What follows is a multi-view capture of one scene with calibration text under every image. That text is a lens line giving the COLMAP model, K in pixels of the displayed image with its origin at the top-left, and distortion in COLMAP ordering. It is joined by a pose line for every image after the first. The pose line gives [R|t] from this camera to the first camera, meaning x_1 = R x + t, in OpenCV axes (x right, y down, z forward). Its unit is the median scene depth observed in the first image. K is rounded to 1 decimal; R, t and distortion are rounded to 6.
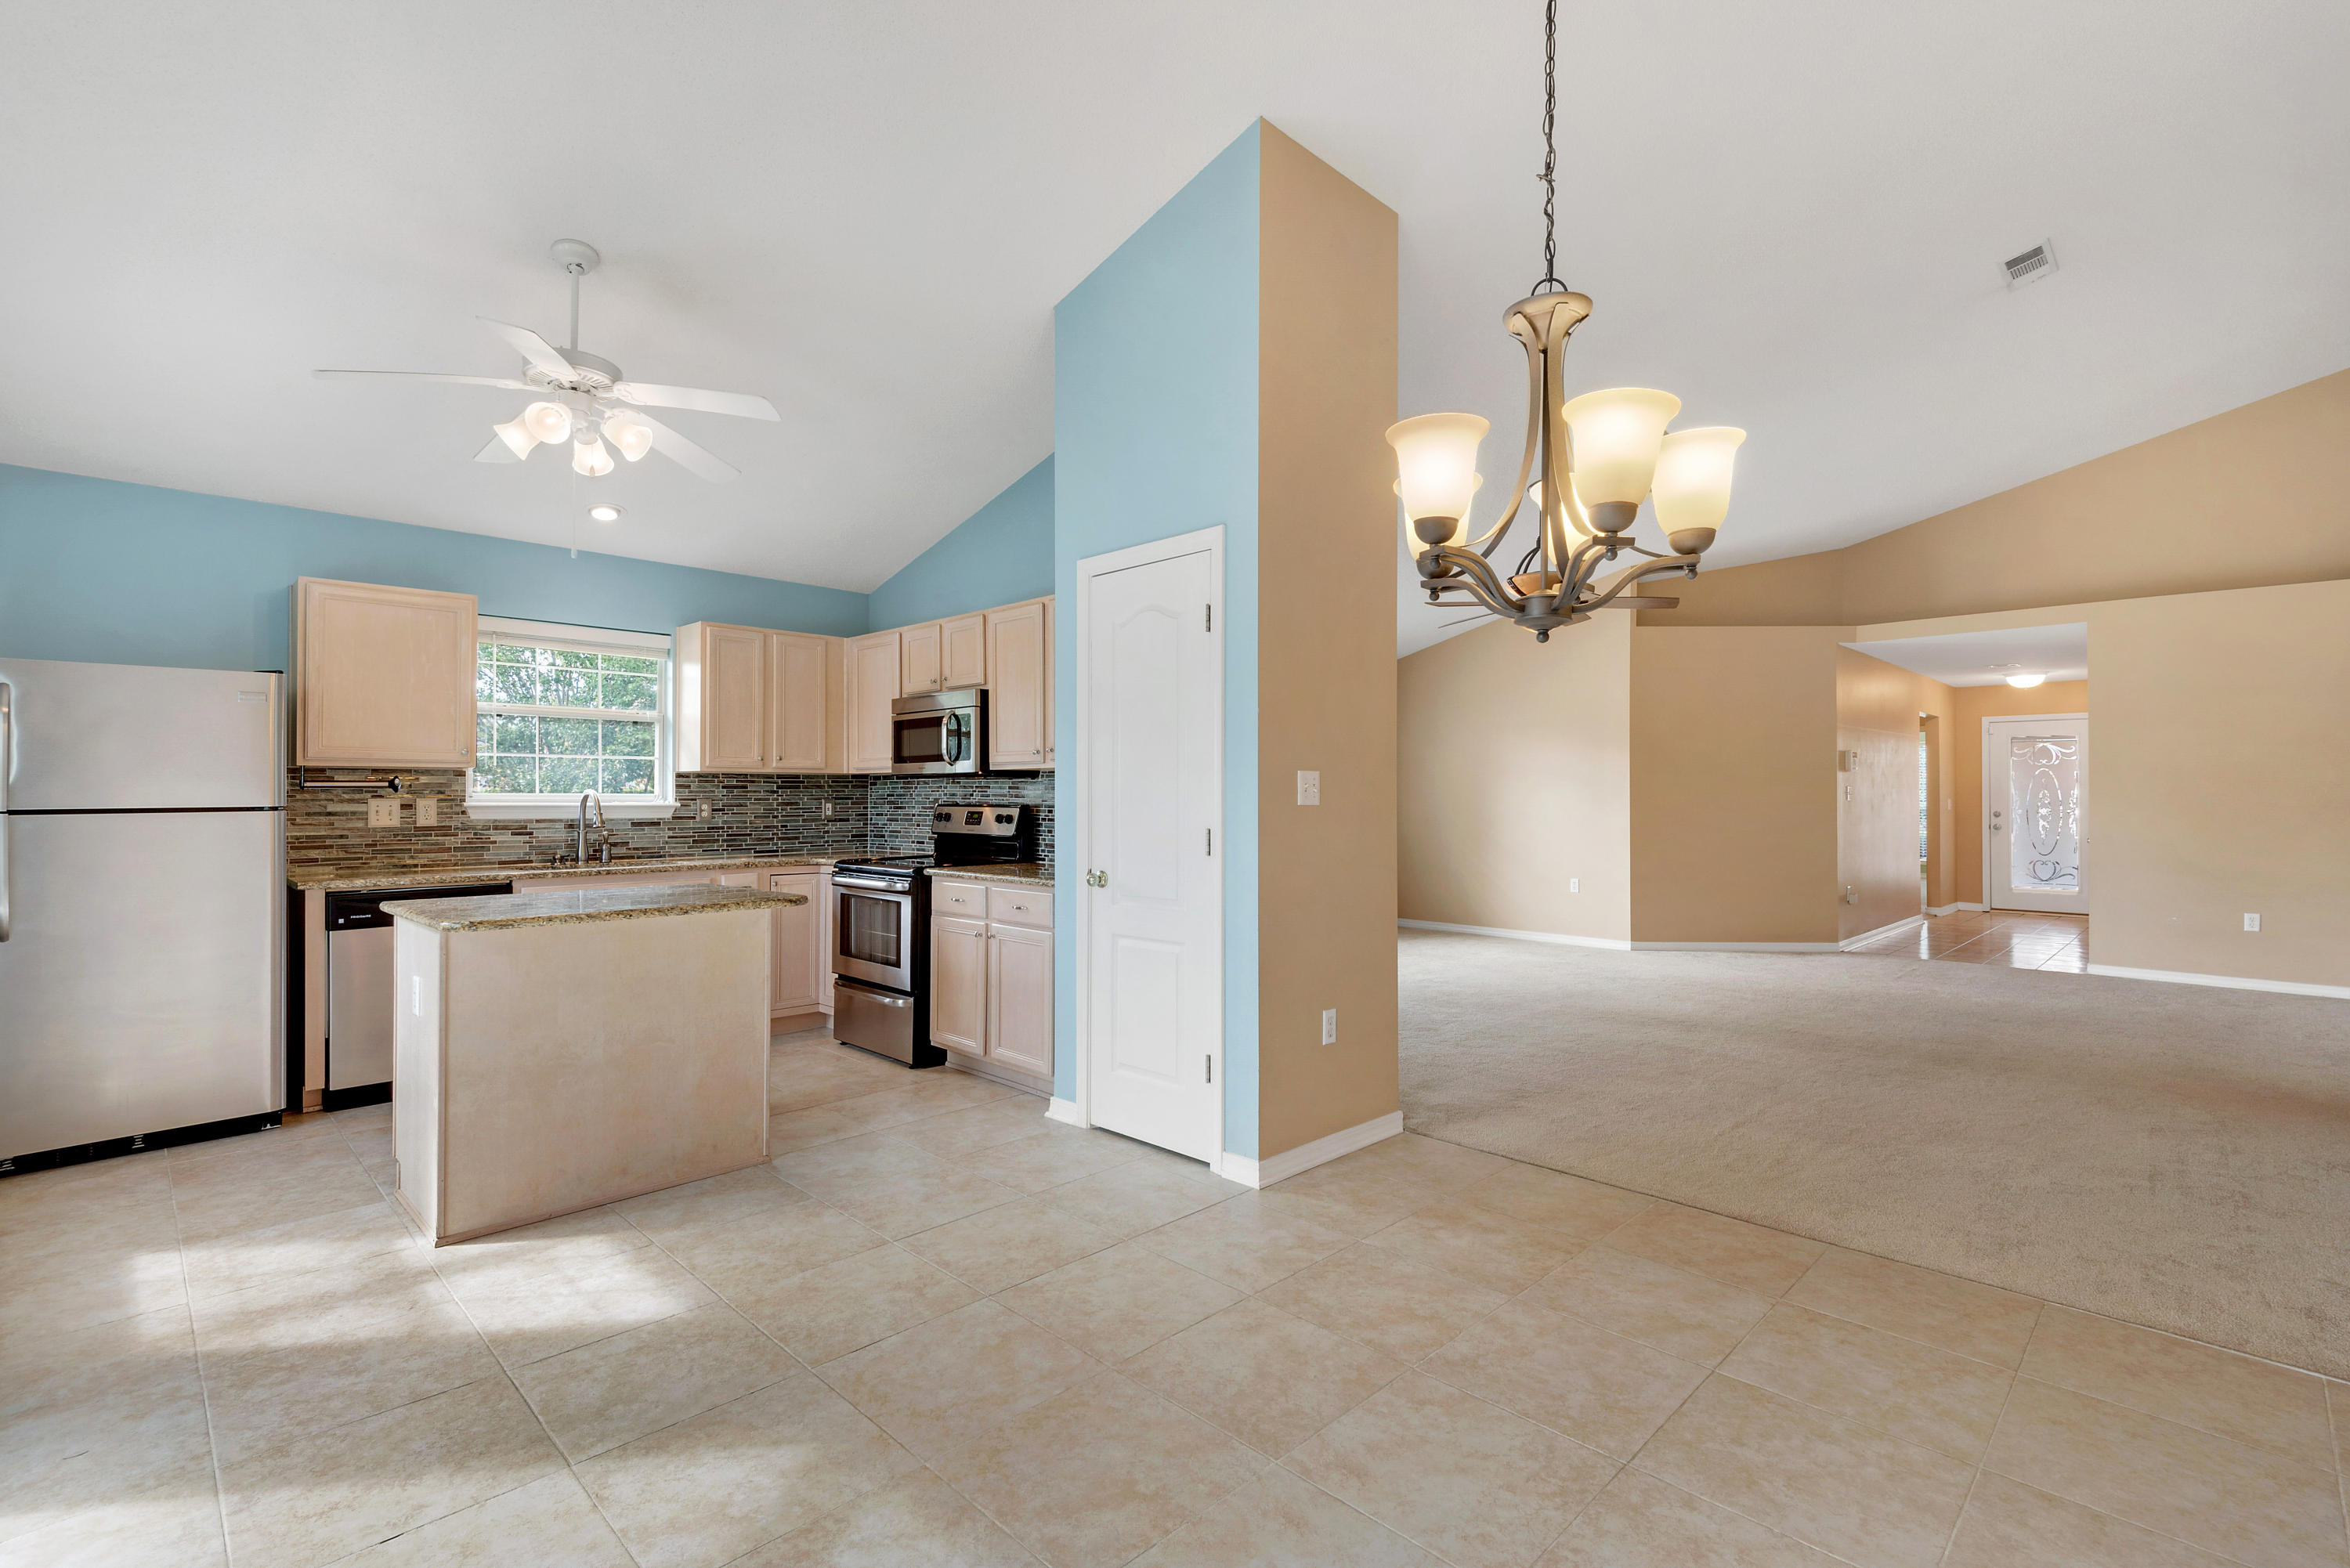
lens RADIAL K [[1057.4, 0, 1196.0], [0, 1057.4, 796.0], [0, 0, 1]] dist [0.004791, 0.000239]
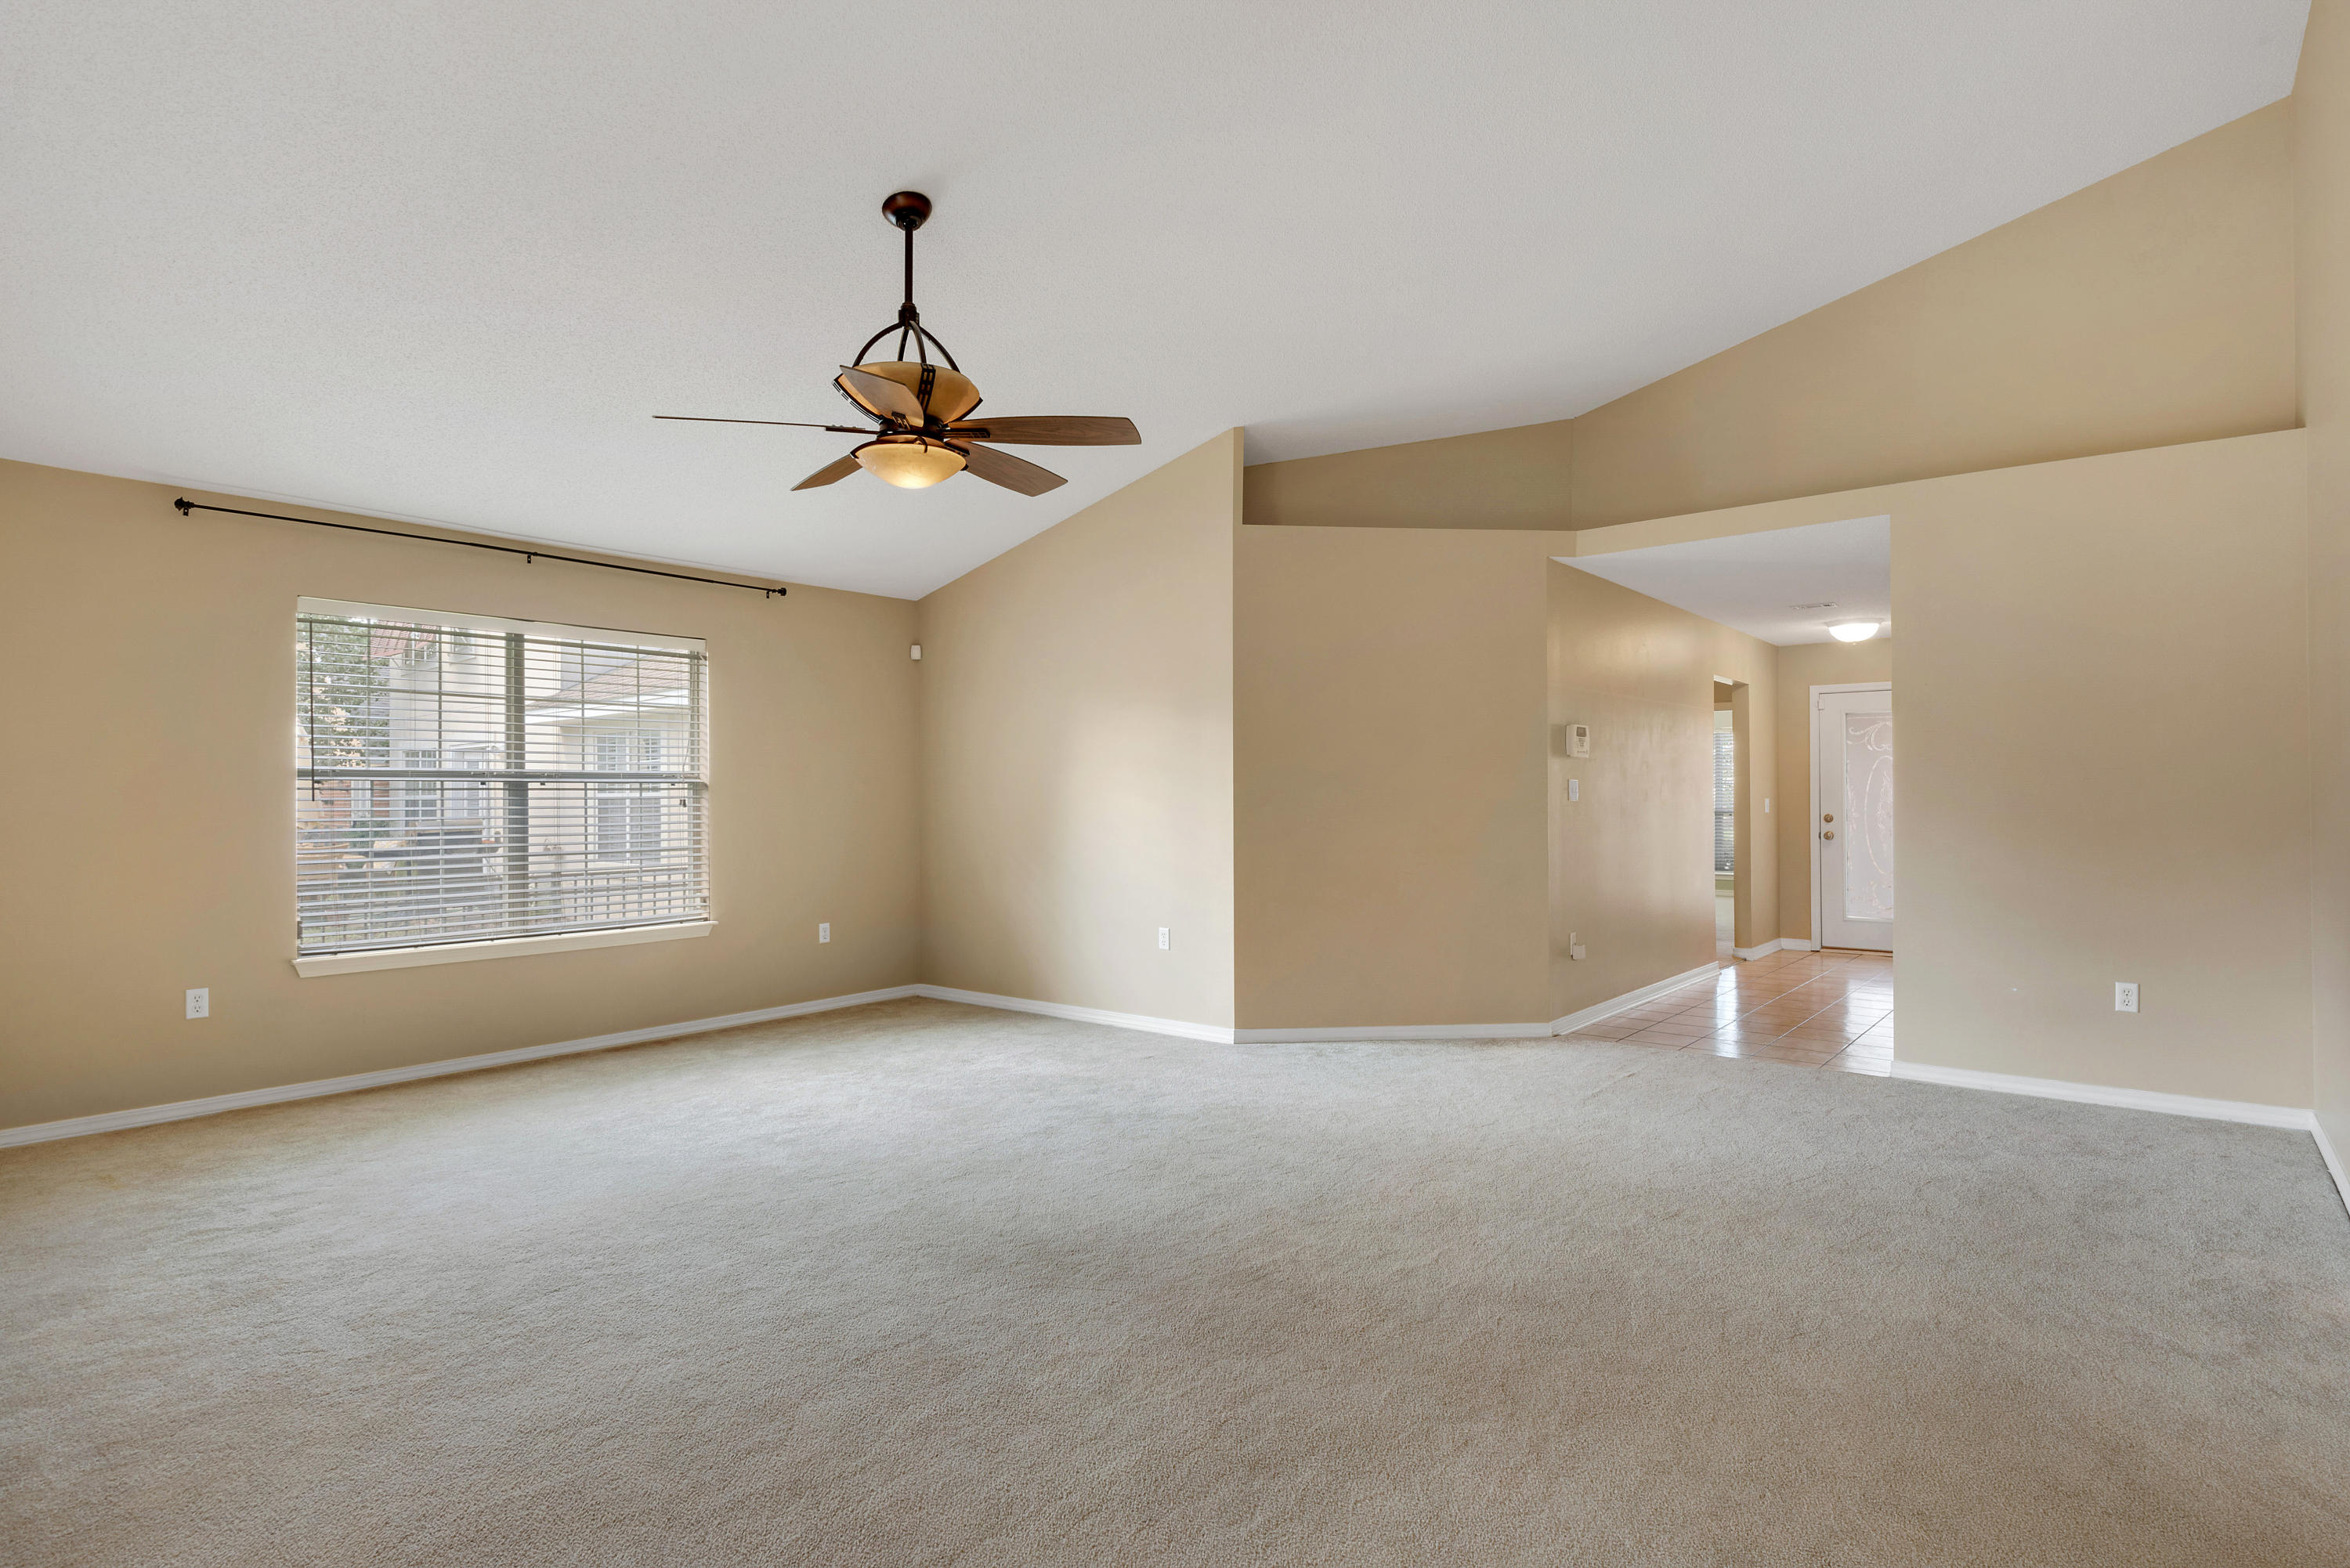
lens RADIAL K [[1277.5, 0, 1167.3], [0, 1277.5, 790.4], [0, 0, 1]] dist [0.032553, -0.001755]
pose [[0.991631, -0.001060, 0.129097, 0.218473], [0.001467, 0.999994, -0.003058, -0.000291], [-0.129093, 0.003222, 0.991627, 0.204552]]
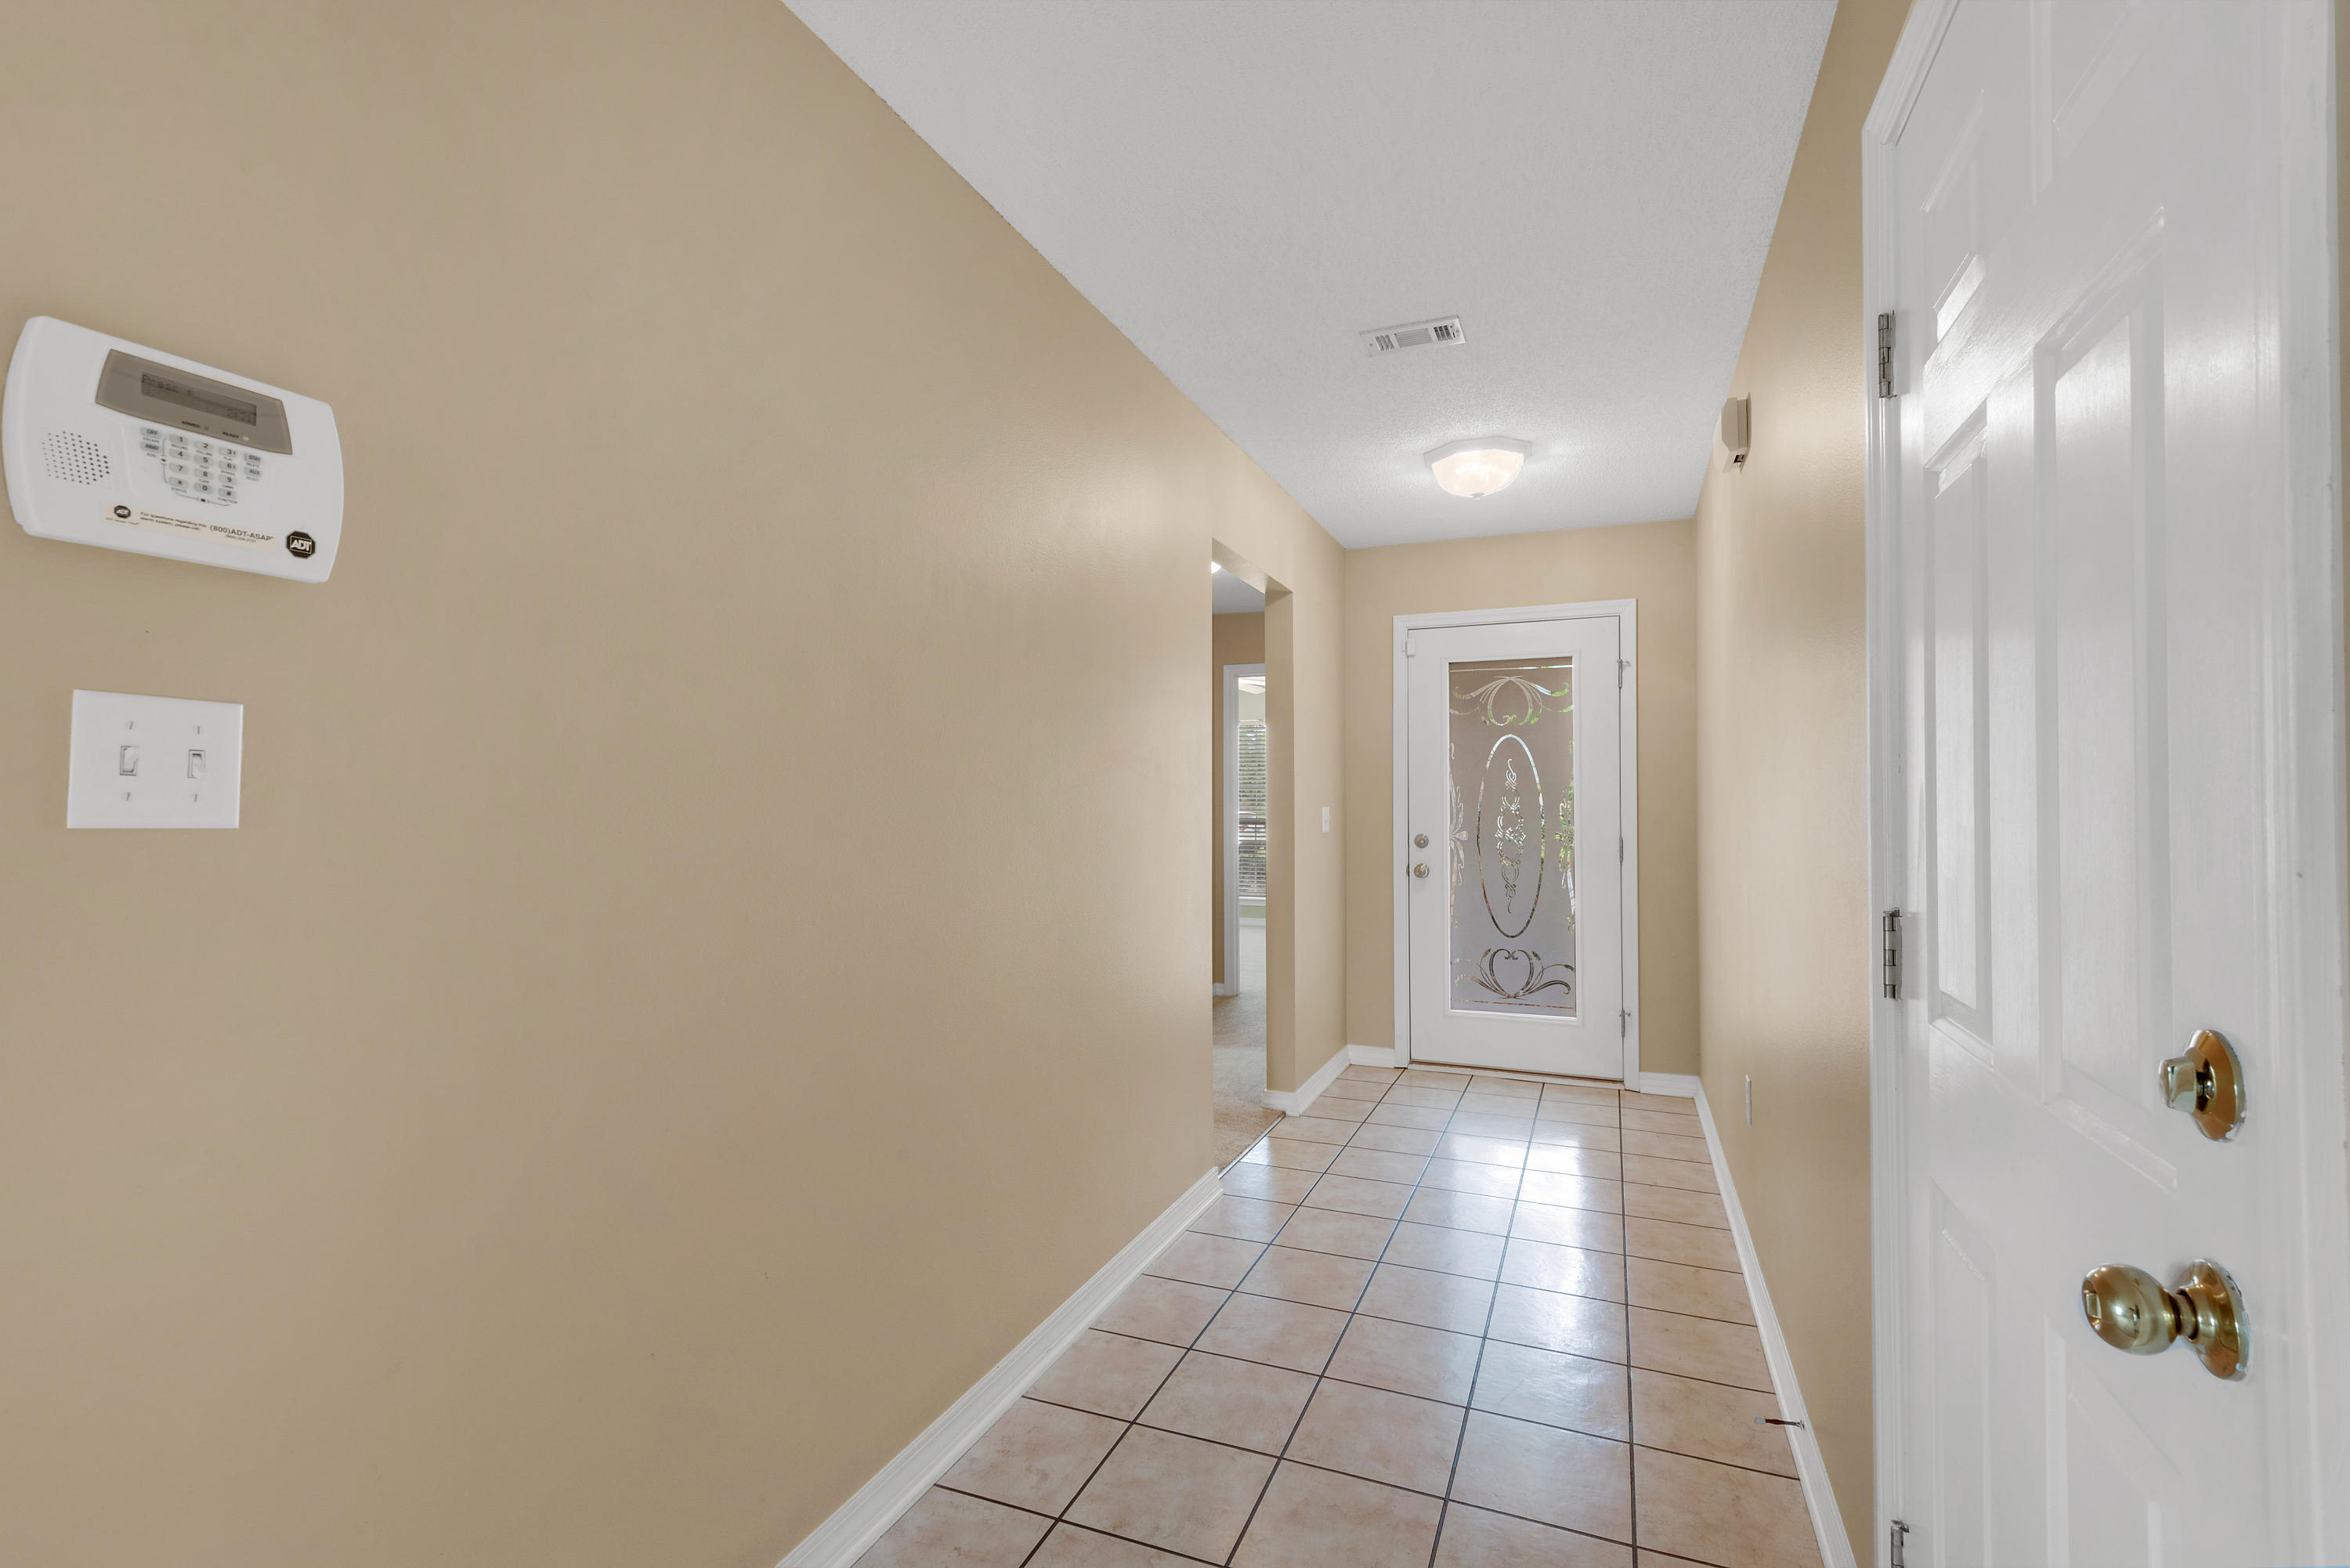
lens RADIAL K [[1057.4, 0, 1167.1], [0, 1057.4, 791.4], [0, 0, 1]] dist [0.004791, 0.000239]
pose [[0.925289, 0.009242, 0.379151, 0.580615], [-0.003833, 0.999880, -0.015017, 0.004245], [-0.379244, 0.012441, 0.925213, 0.749741]]
